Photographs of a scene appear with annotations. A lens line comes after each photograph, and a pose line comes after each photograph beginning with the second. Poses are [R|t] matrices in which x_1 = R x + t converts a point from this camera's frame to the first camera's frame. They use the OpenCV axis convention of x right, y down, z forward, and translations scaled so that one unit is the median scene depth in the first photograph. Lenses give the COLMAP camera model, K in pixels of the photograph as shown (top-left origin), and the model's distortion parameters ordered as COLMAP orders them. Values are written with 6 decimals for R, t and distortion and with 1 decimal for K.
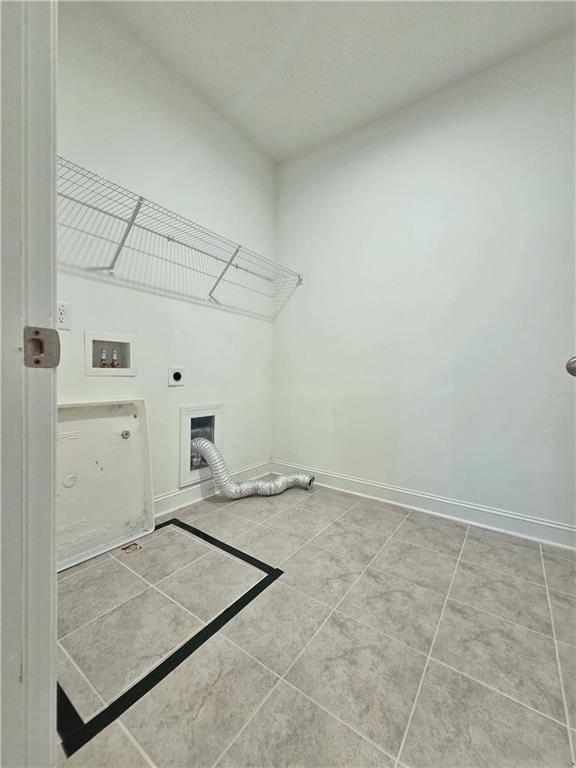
lens RADIAL K [[310.3, 0, 287.6], [0, 310.3, 382.9], [0, 0, 1]] dist [0.011189, 0.000173]
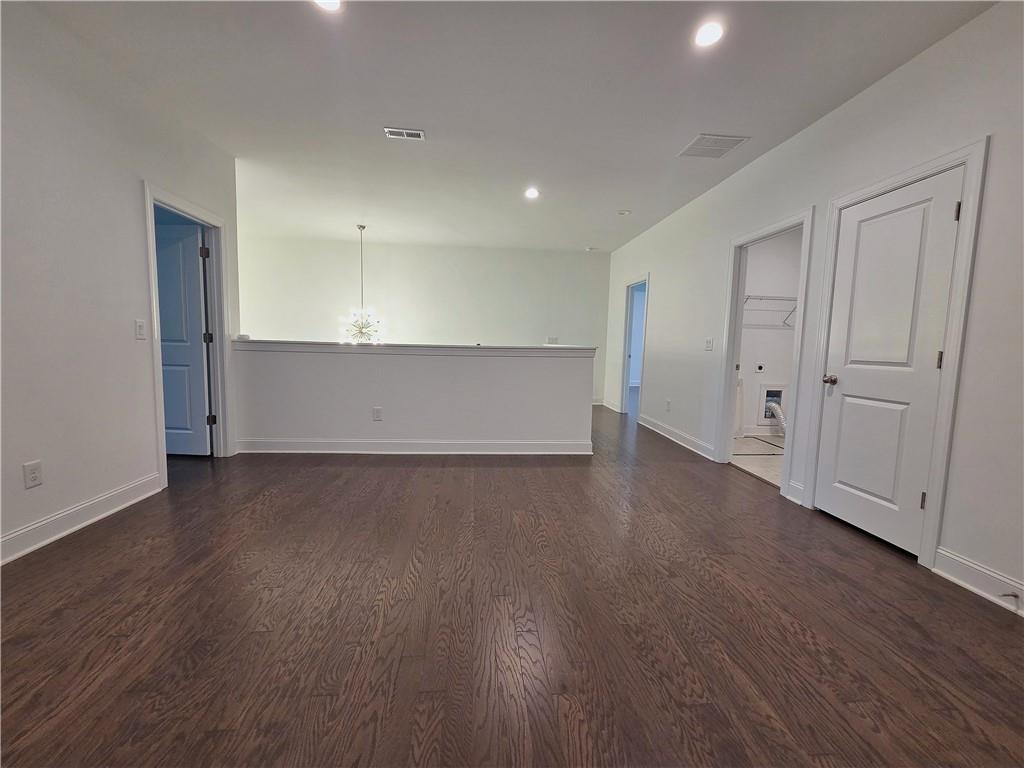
lens RADIAL K [[413.7, 0, 509.8], [0, 413.7, 381.1], [0, 0, 1]] dist [0.011189, 0.000173]
pose [[0.654924, 0.072298, -0.752228, 0.534583], [-0.030596, 0.997134, 0.069198, -0.063966], [0.755075, -0.022305, 0.655259, -1.741998]]
